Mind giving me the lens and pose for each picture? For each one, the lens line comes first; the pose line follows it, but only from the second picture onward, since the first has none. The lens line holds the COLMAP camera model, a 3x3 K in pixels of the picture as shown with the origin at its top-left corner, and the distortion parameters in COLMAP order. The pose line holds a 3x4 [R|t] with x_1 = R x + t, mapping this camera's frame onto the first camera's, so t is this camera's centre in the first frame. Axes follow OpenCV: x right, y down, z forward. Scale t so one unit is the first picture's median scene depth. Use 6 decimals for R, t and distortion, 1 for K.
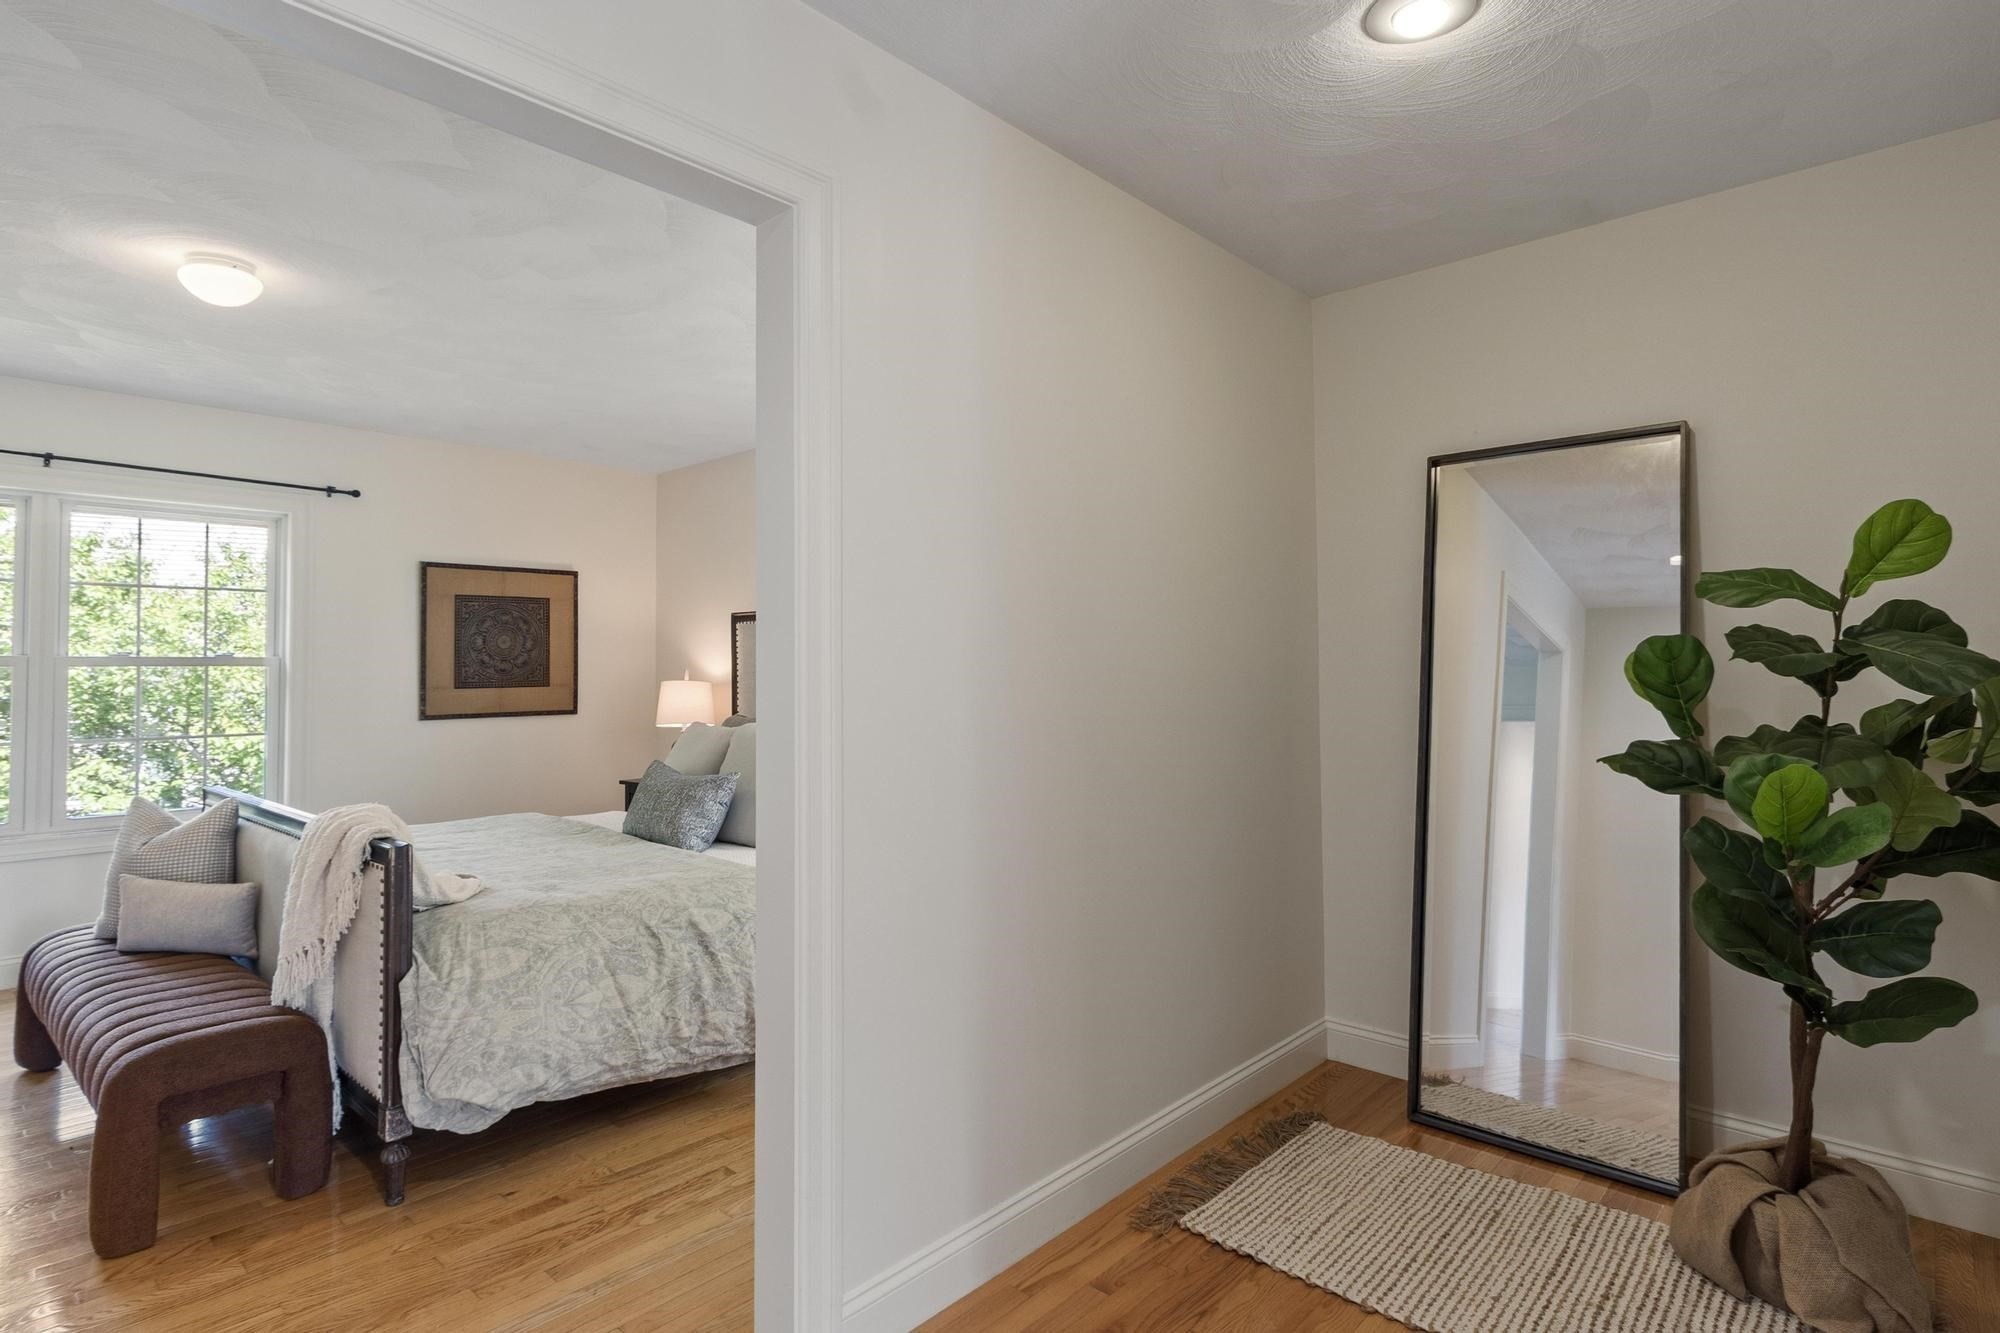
lens RADIAL K [[1011.2, 0, 990.2], [0, 1011.2, 654.0], [0, 0, 1]] dist [0.012141, -0.005676]
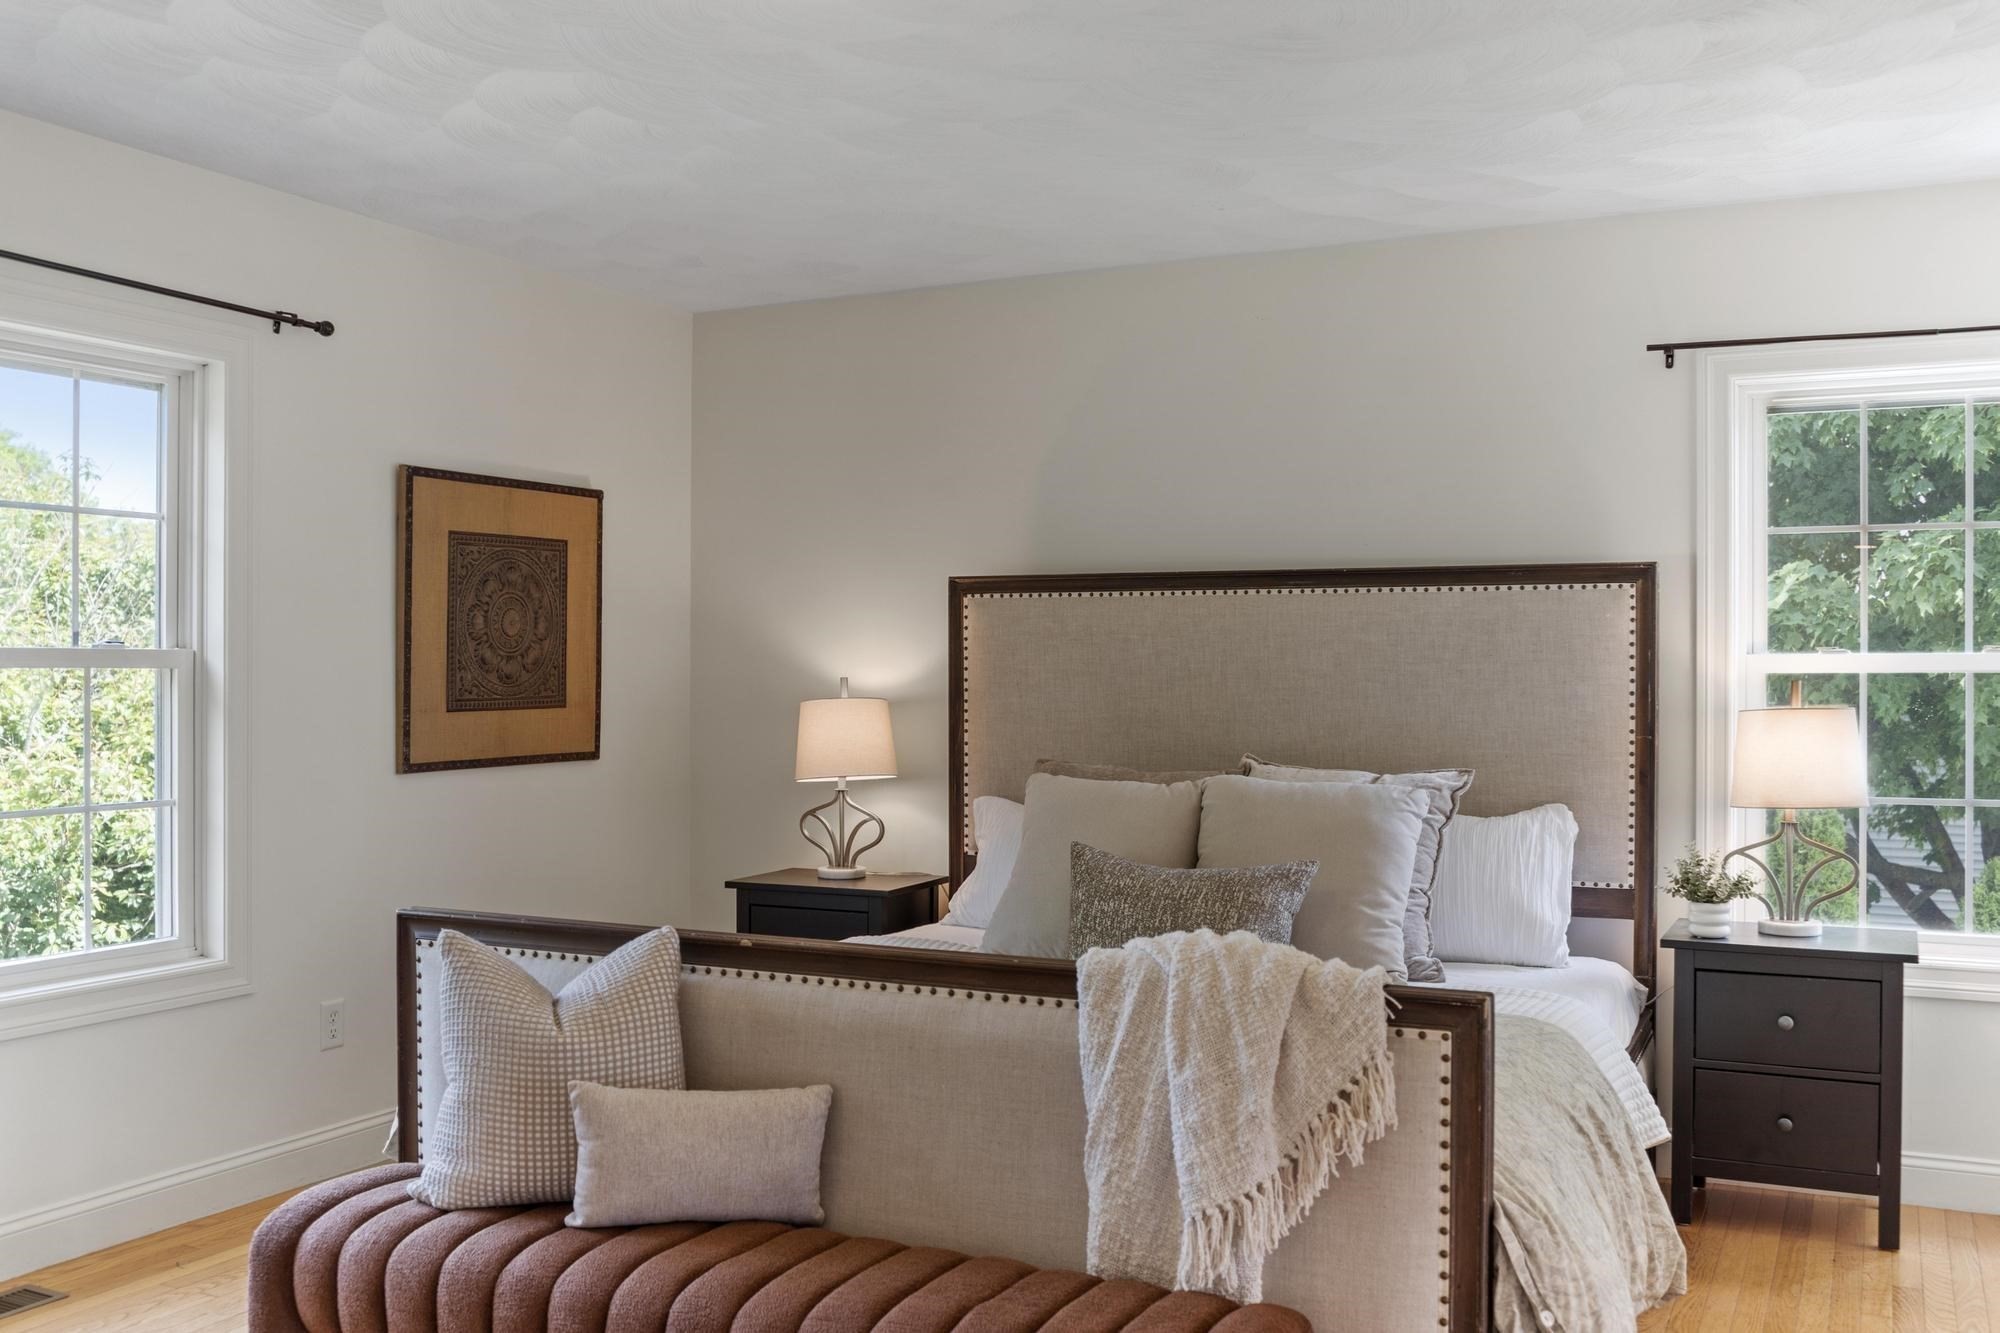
lens RADIAL K [[1803.8, 0, 987.7], [0, 1803.8, 682.9], [0, 0, 1]] dist [-0.044534, 0.011321]
pose [[0.960493, 0.005254, 0.278253, -0.526500], [-0.011722, 0.999698, 0.021586, -0.003838], [-0.278056, -0.023995, 0.960265, 0.043698]]
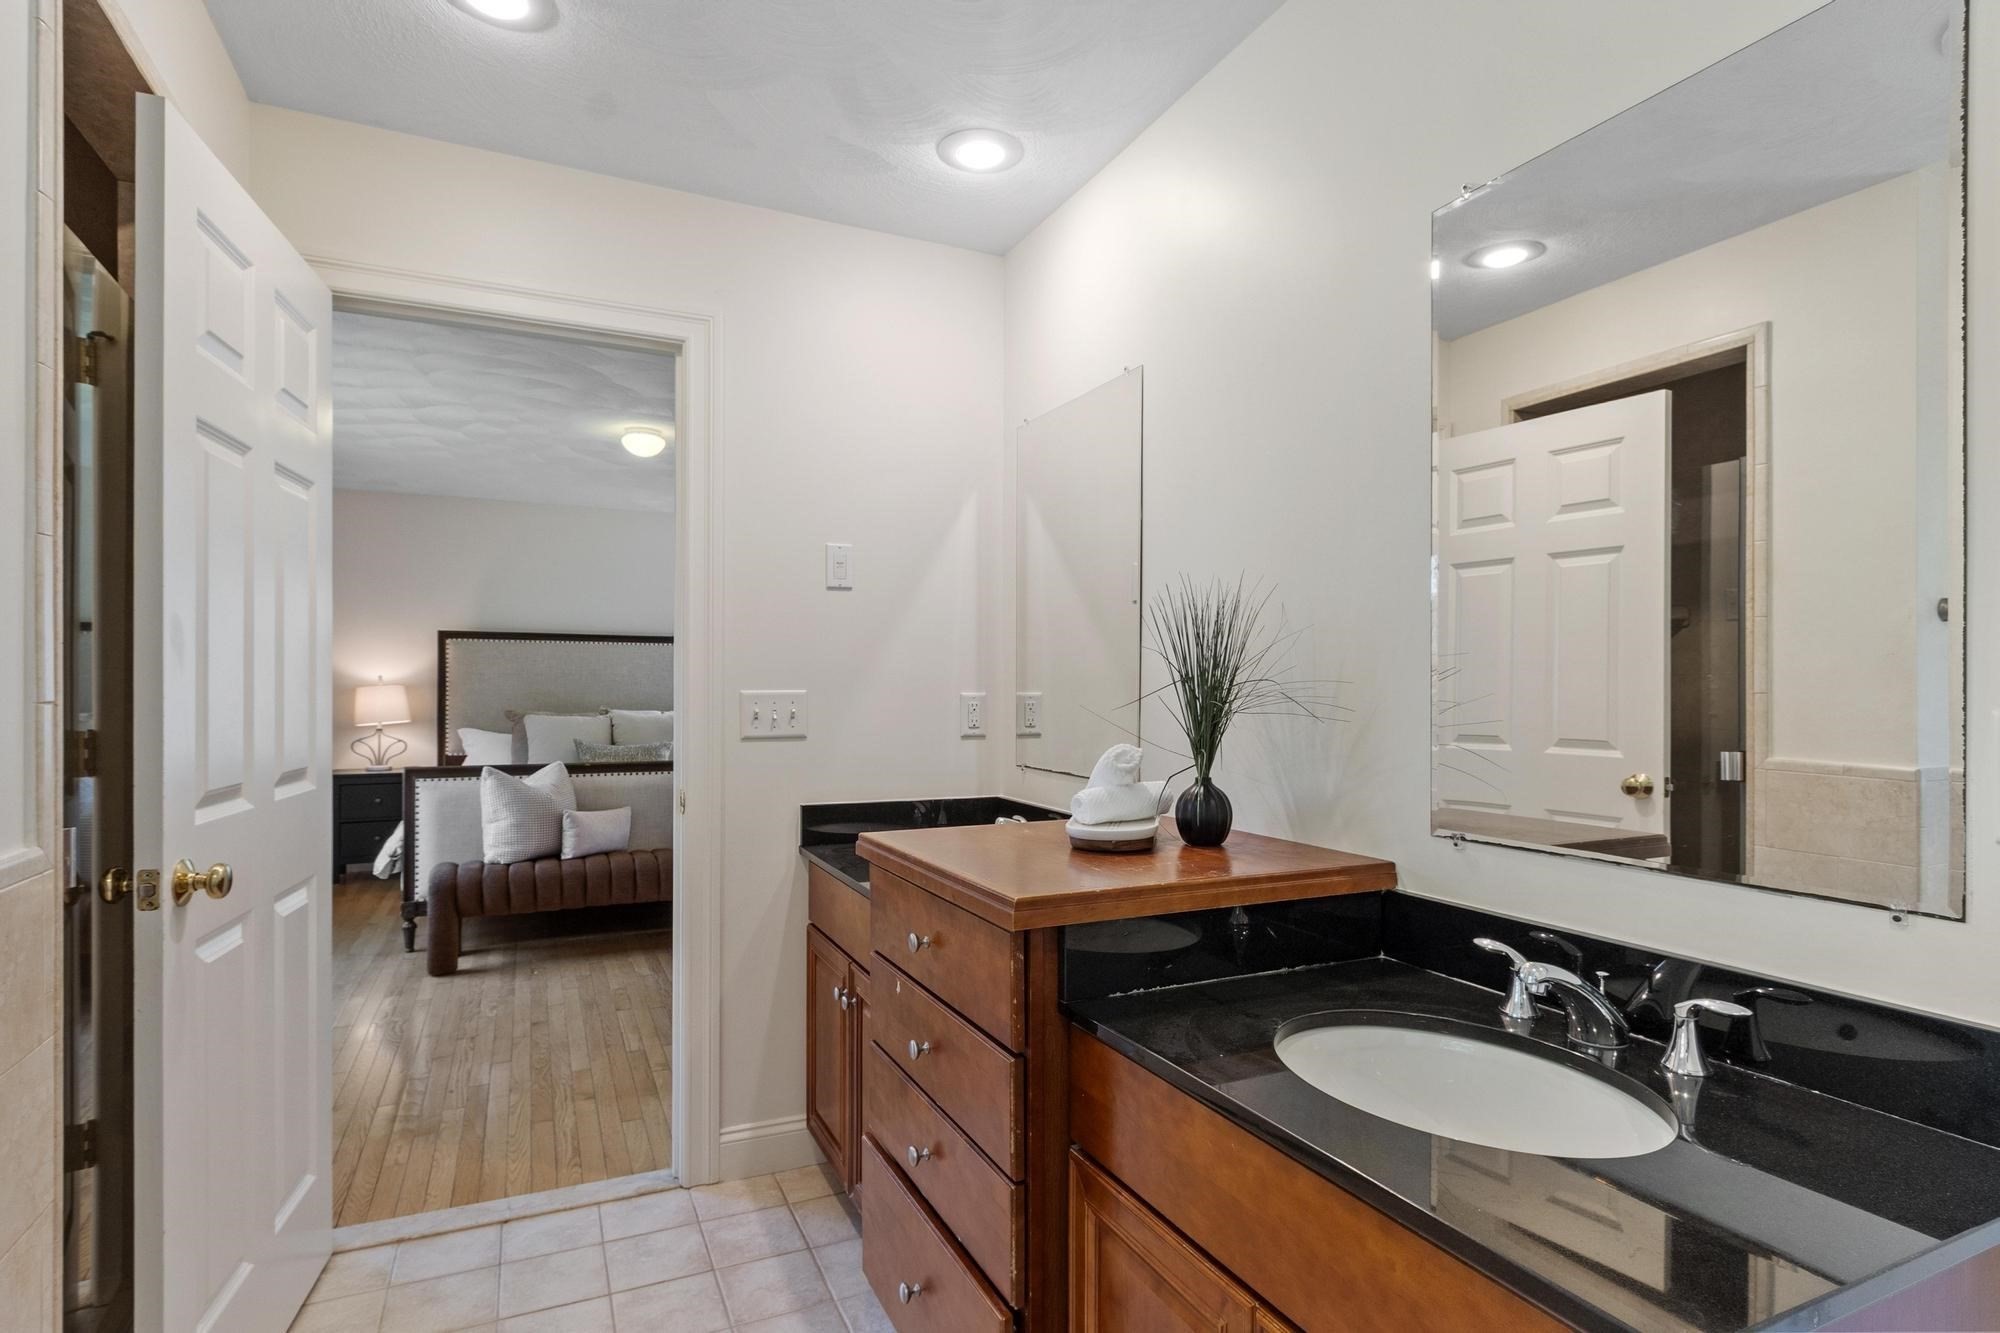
lens RADIAL K [[1011.2, 0, 990.3], [0, 1011.2, 677.1], [0, 0, 1]] dist [0.012141, -0.005676]
pose [[0.387533, 0.009150, 0.921811, -1.167686], [-0.023514, 0.999724, -0.000038, 0.001286], [-0.921556, -0.021661, 0.387641, -0.100280]]
